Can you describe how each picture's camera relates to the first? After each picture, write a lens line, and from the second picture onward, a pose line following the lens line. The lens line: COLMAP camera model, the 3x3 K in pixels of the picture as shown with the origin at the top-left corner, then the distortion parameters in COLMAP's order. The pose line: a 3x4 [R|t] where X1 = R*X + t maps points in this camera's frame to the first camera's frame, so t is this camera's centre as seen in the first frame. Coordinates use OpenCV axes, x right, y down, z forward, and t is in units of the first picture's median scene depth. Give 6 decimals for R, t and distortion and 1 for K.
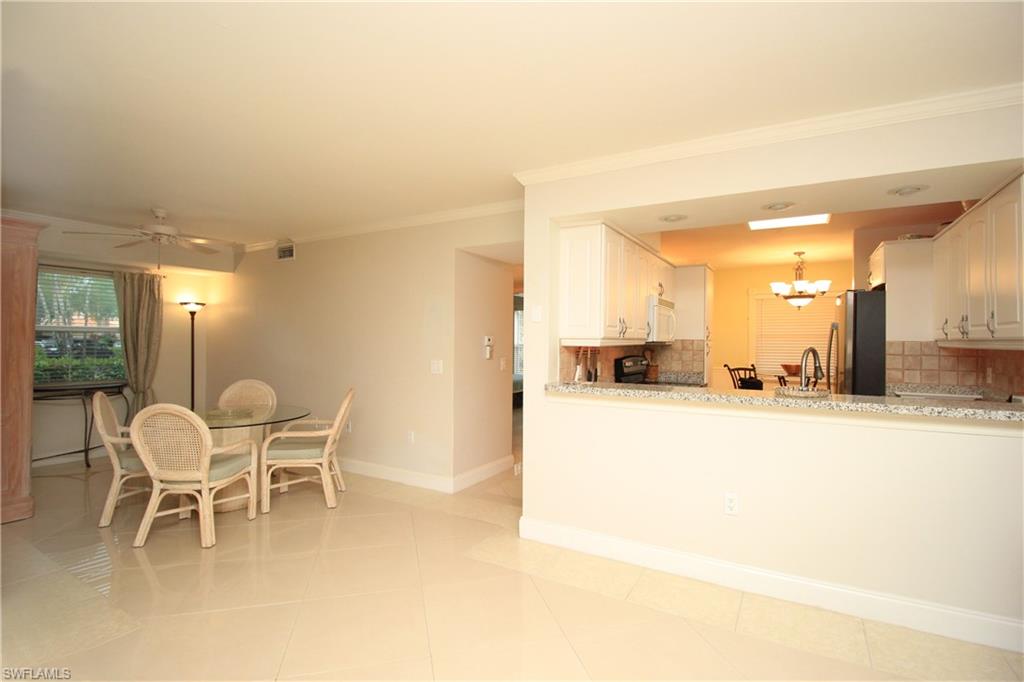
lens RADIAL K [[480.0, 0, 511.7], [0, 480.0, 344.4], [0, 0, 1]] dist [-0.009884, -0.003803]
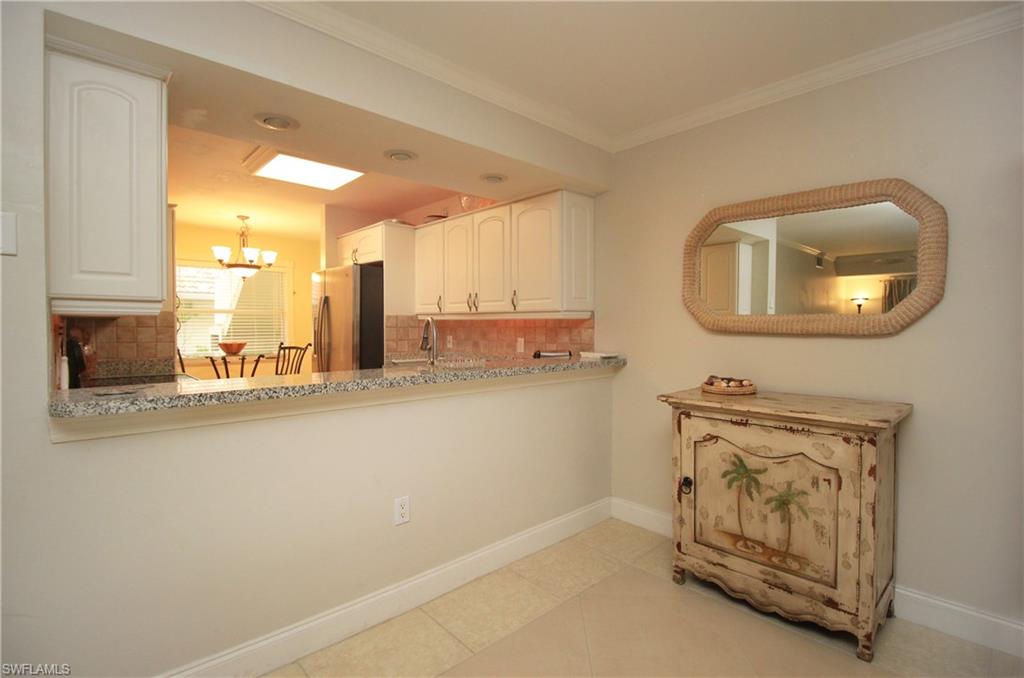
lens RADIAL K [[480.1, 0, 509.8], [0, 480.1, 335.0], [0, 0, 1]] dist [-0.012792, -0.003403]
pose [[0.281602, -0.026863, 0.959155, -0.179529], [0.006568, 0.999639, 0.026068, 0.012744], [-0.959509, -0.001041, 0.281677, 0.419255]]
